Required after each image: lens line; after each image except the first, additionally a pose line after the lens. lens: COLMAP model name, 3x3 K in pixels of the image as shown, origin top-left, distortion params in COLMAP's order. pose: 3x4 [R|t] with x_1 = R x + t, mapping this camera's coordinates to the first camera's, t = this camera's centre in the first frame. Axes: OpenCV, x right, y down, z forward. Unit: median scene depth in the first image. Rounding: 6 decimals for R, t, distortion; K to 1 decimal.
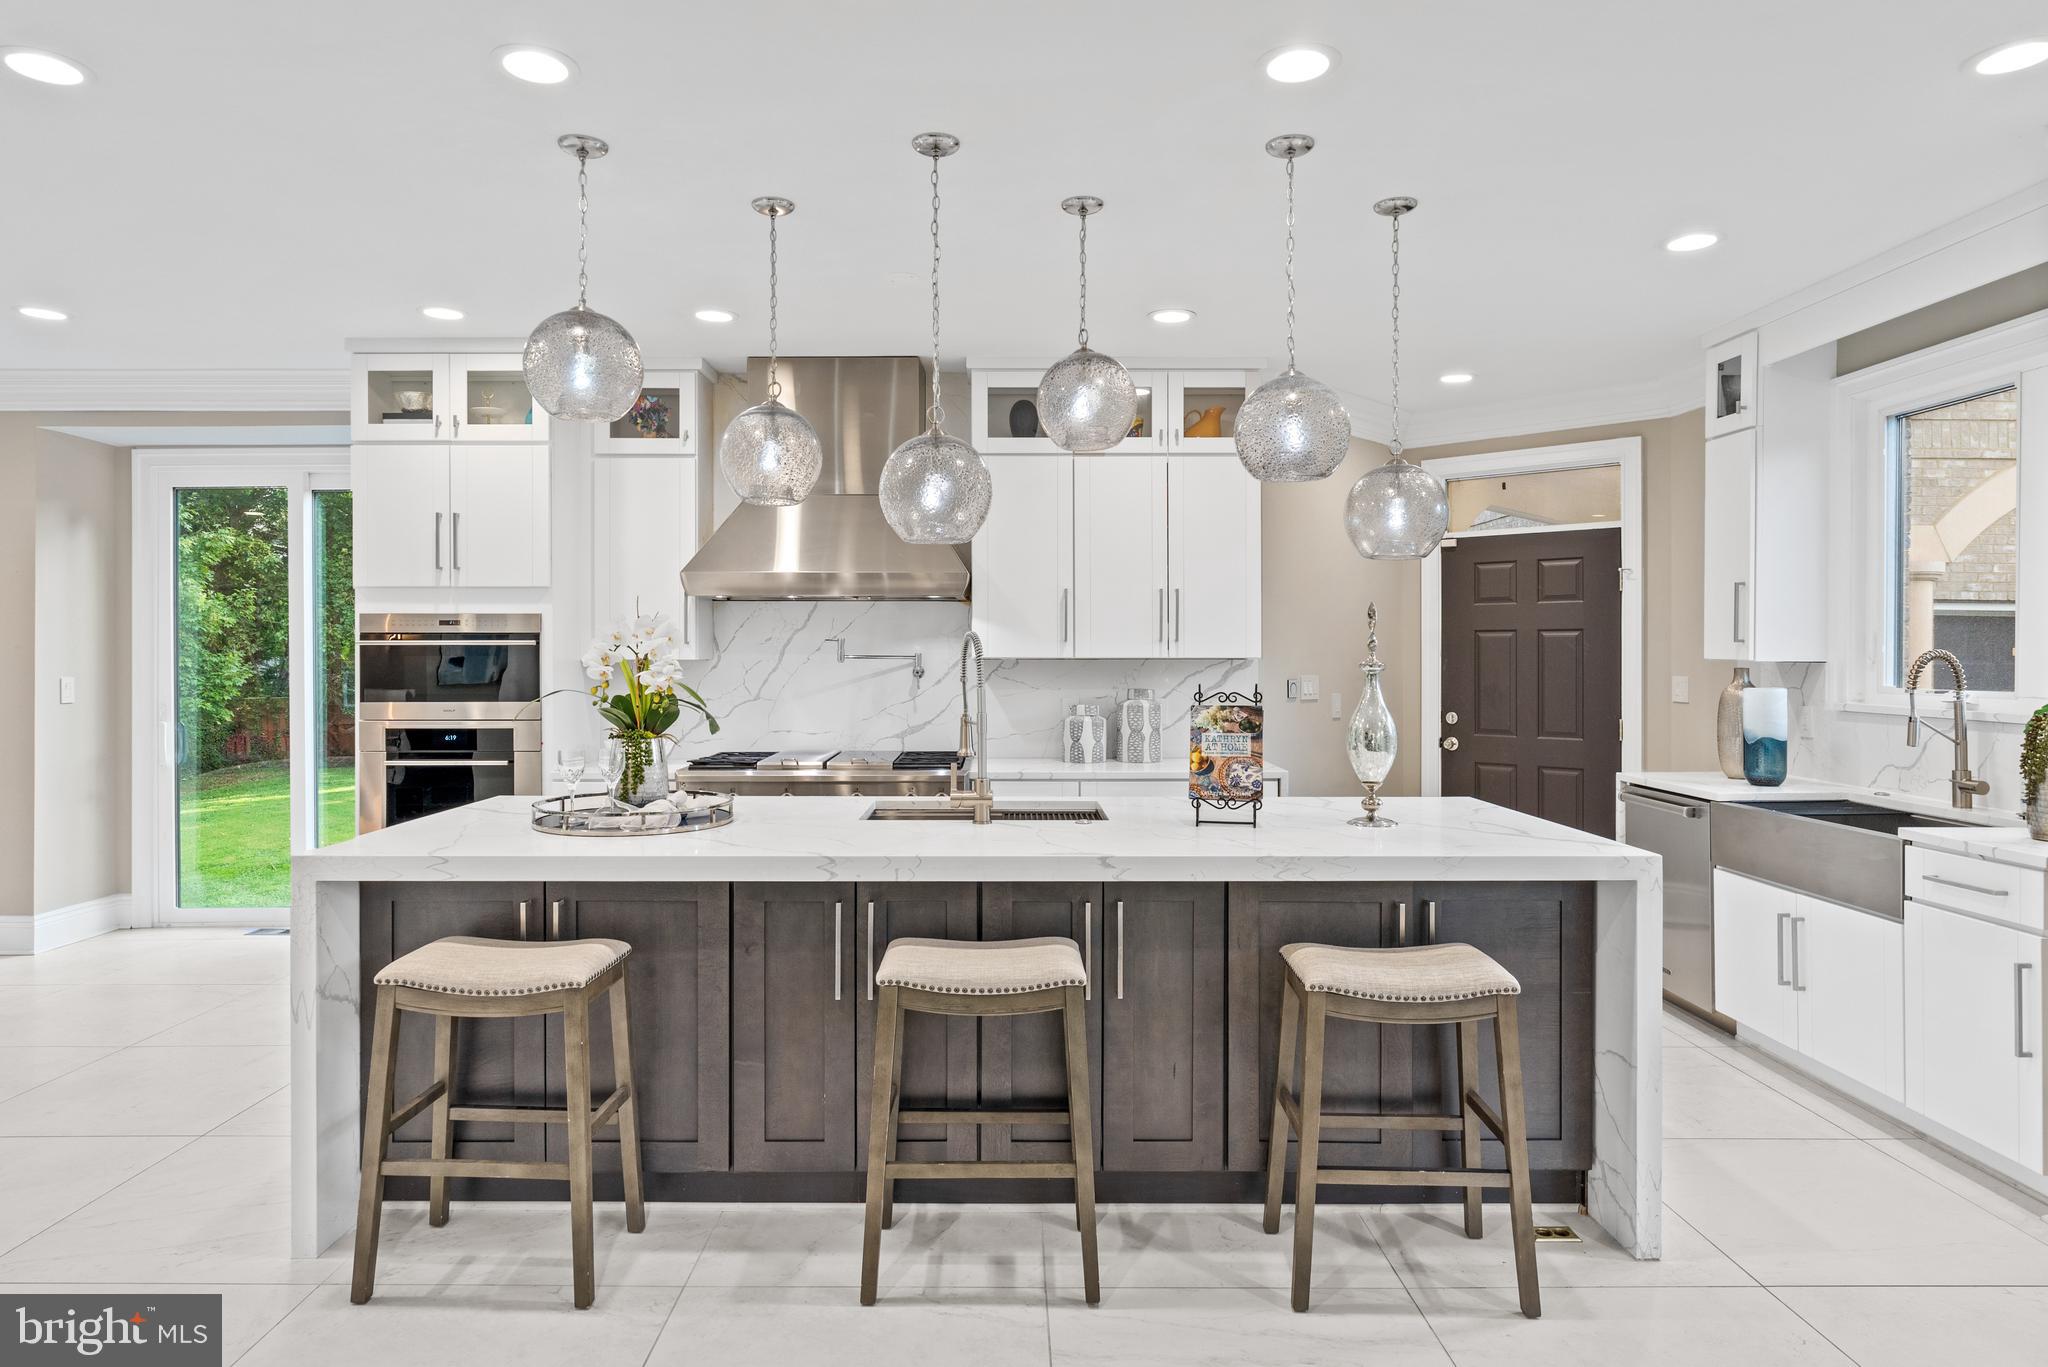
lens RADIAL K [[1185.2, 0, 1012.6], [0, 1185.2, 667.2], [0, 0, 1]] dist [0.001167, 0.003743]
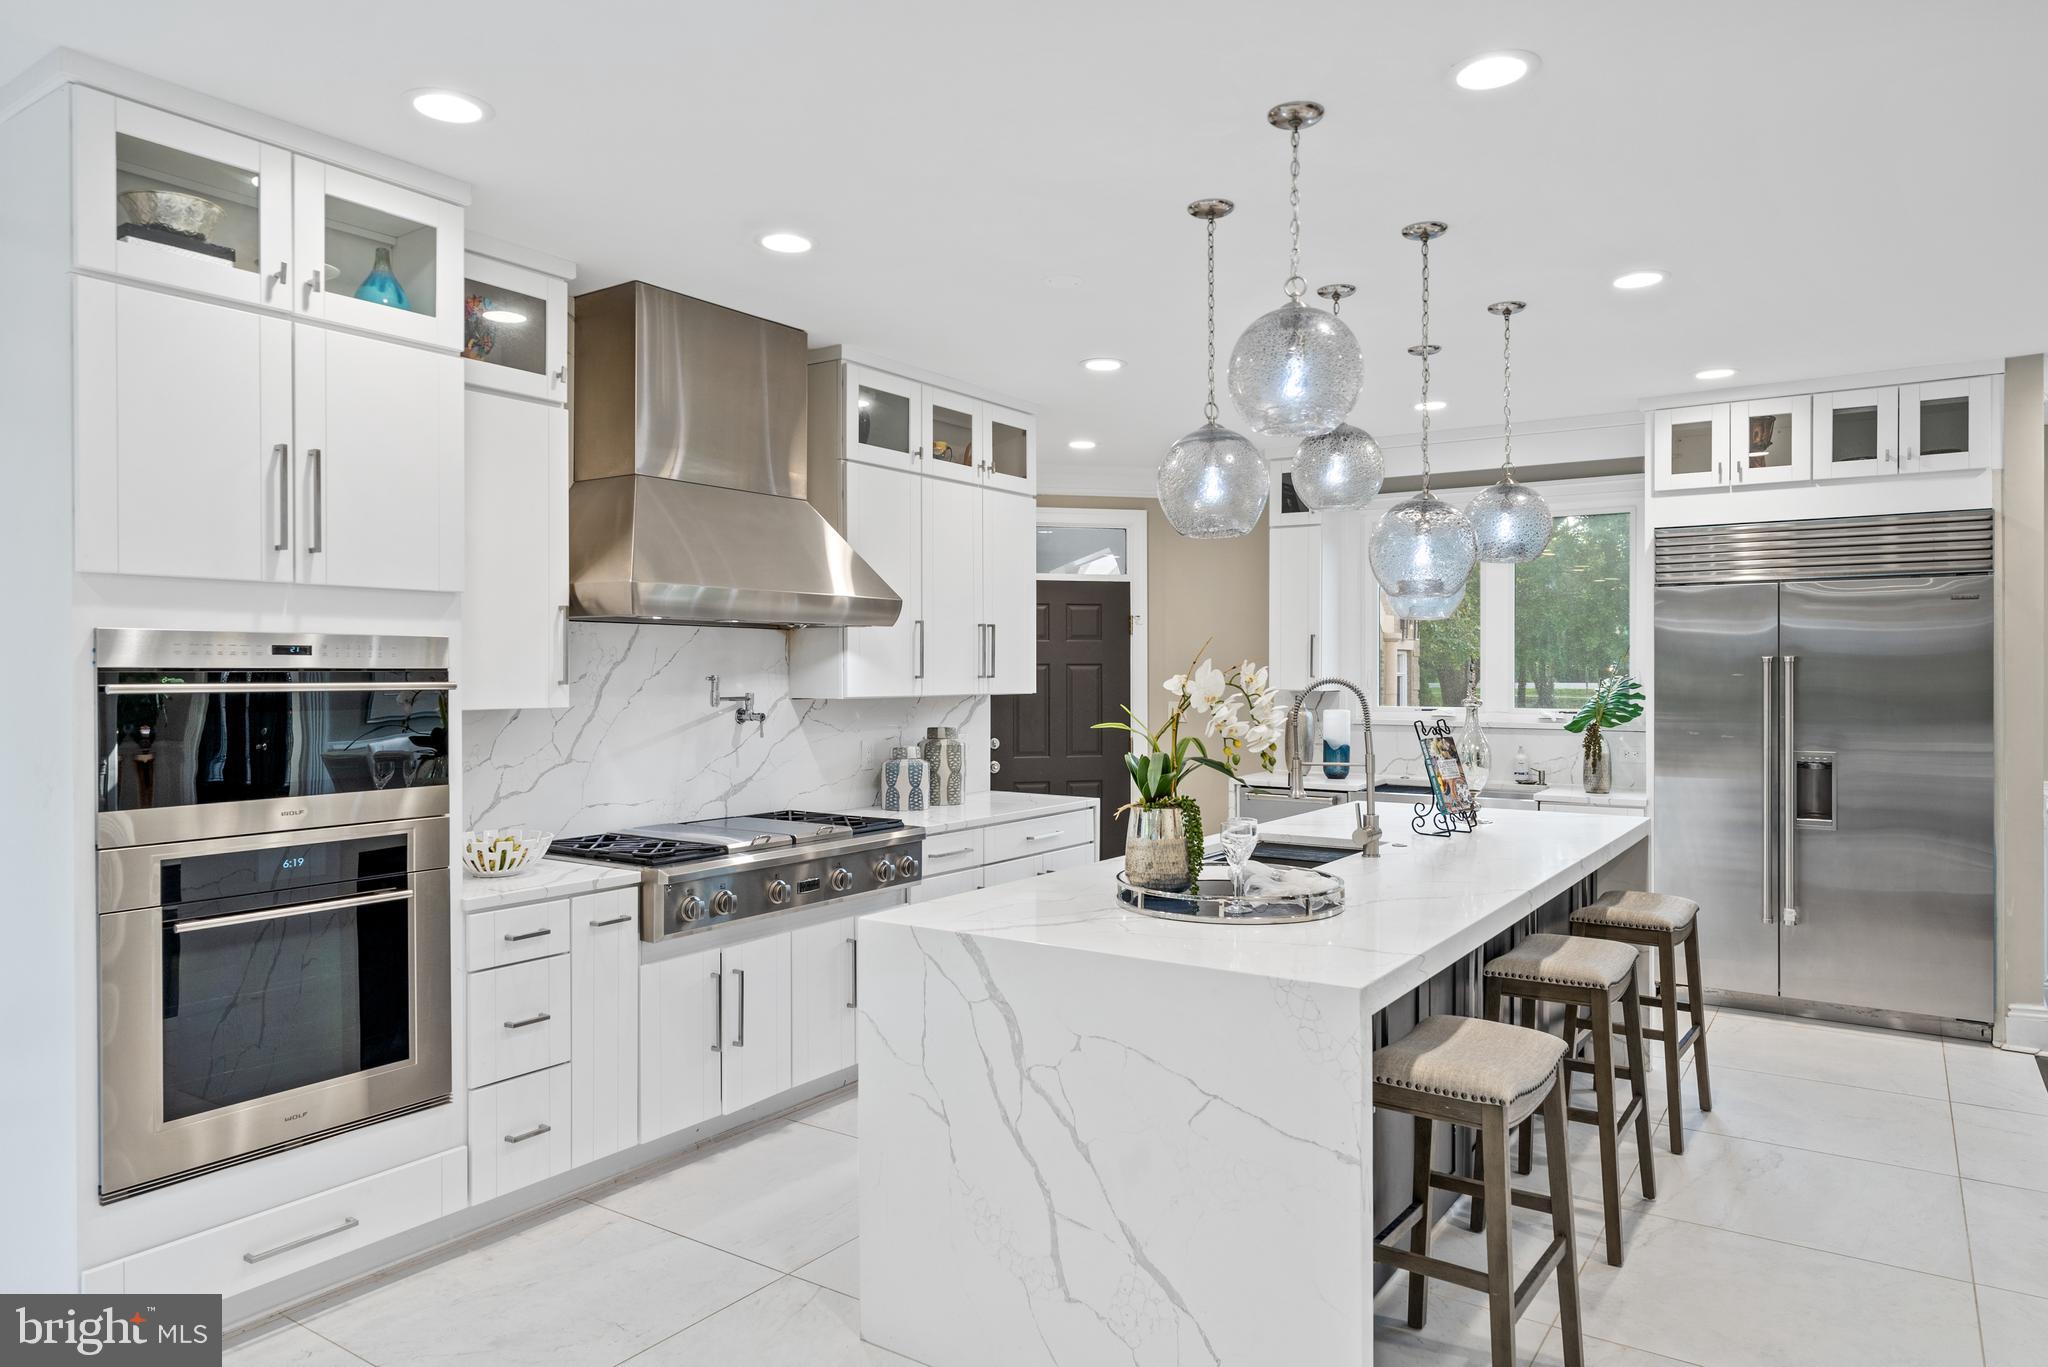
lens RADIAL K [[1293.6, 0, 1028.7], [0, 1293.6, 673.0], [0, 0, 1]] dist [0.008279, 0.002708]
pose [[0.561588, -0.001478, 0.827415, -0.870994], [0.010452, 0.999931, -0.005308, -0.022992], [-0.827351, 0.011629, 0.561565, 0.440327]]
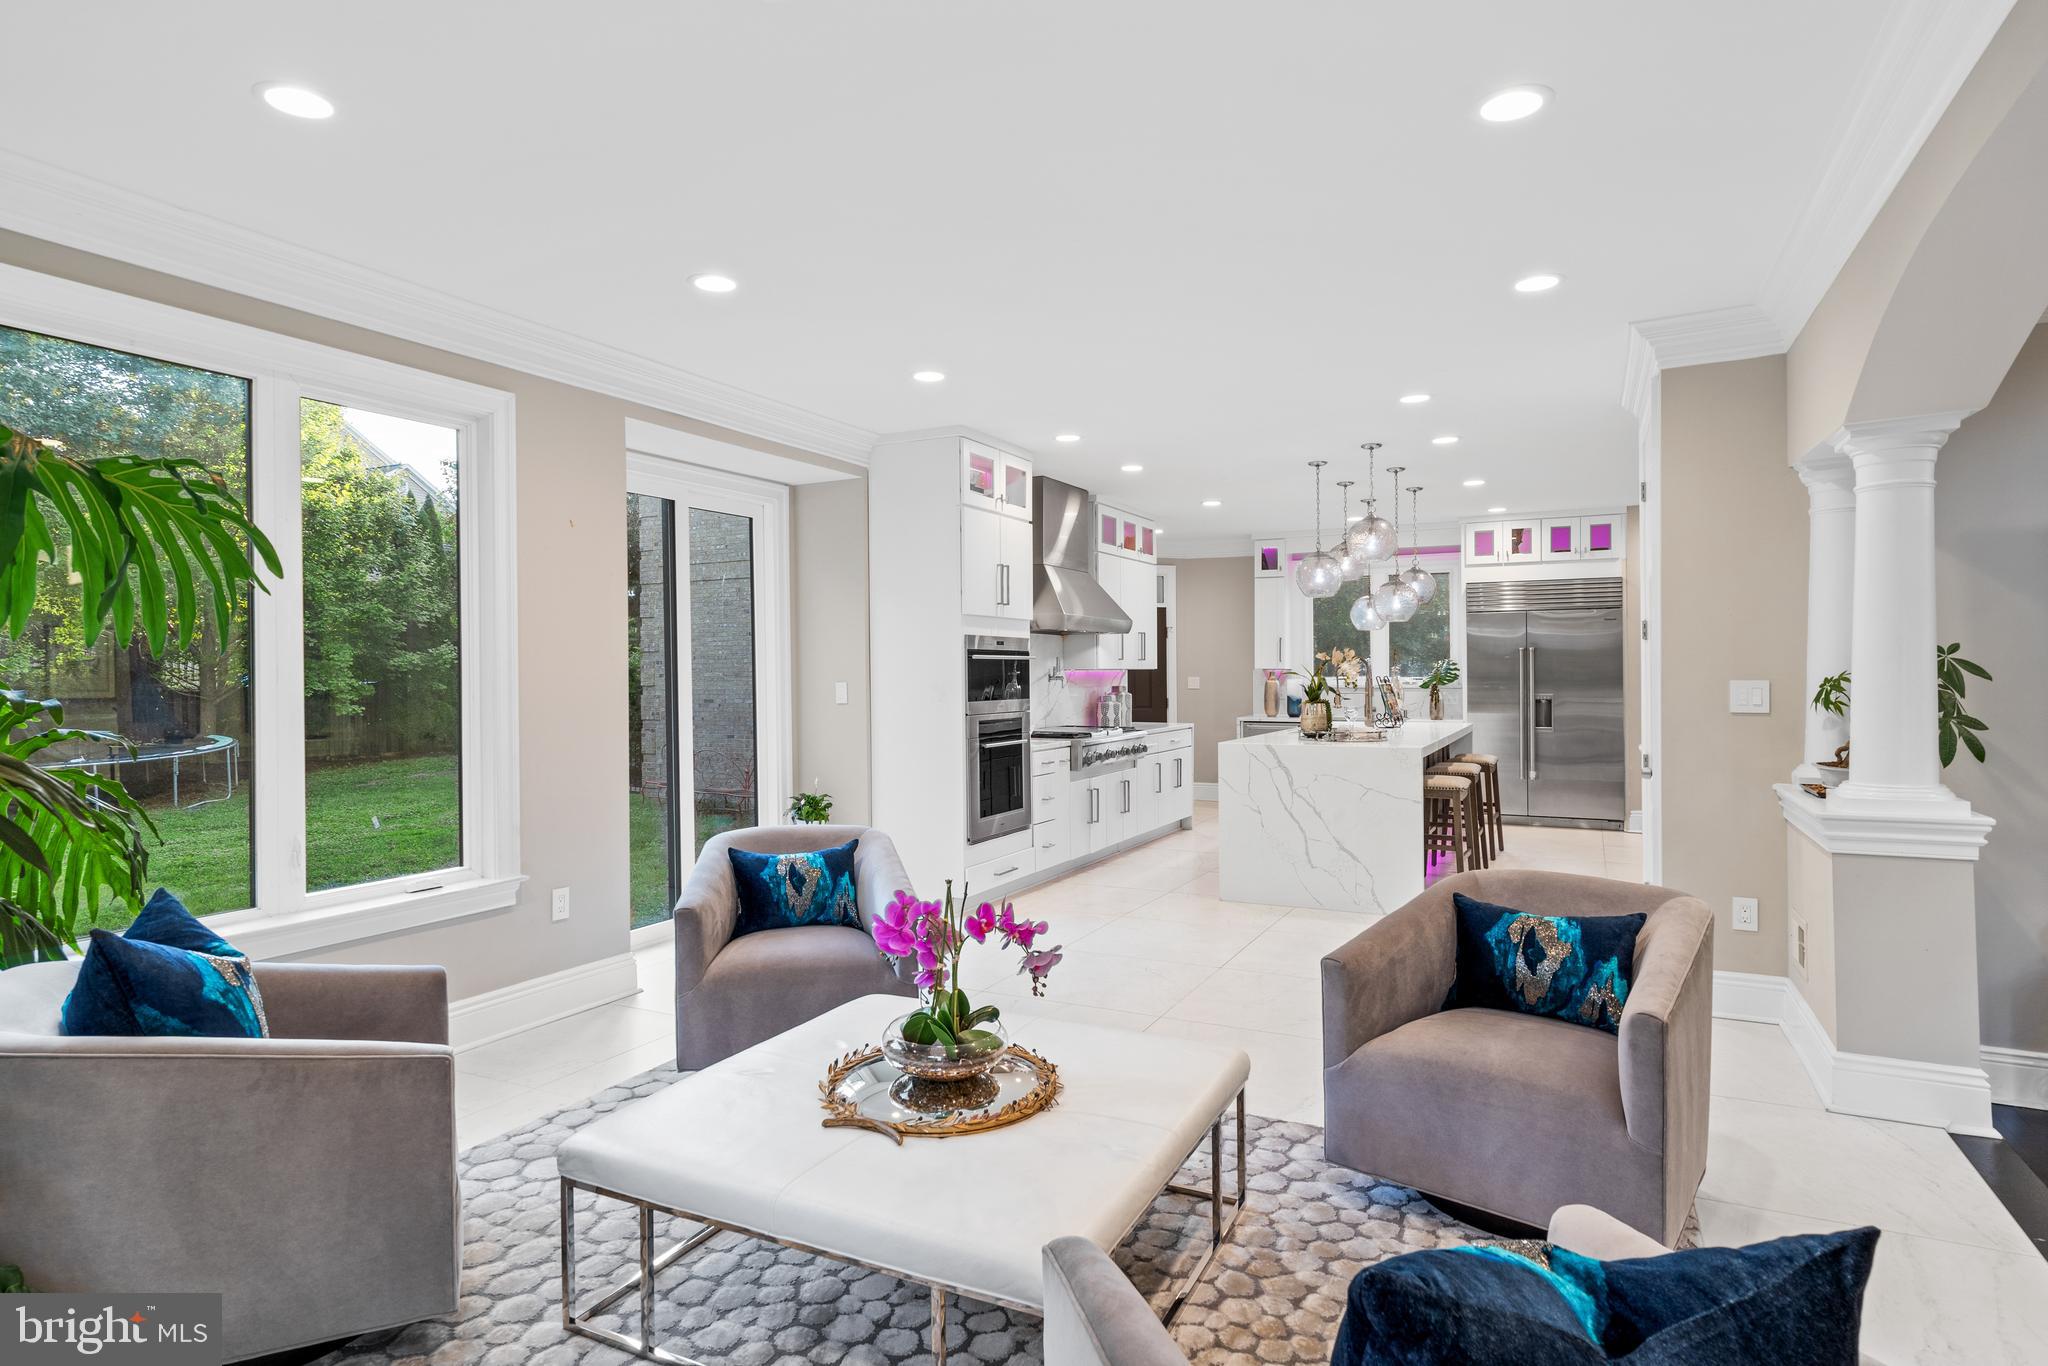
lens RADIAL K [[1119.9, 0, 1012.7], [0, 1119.9, 669.6], [0, 0, 1]] dist [0.004086, 0.001131]
pose [[0.459311, -0.000683, 0.888275, -1.841495], [0.016991, 0.999823, -0.008017, 0.005113], [-0.888113, 0.018775, 0.459242, 0.431092]]
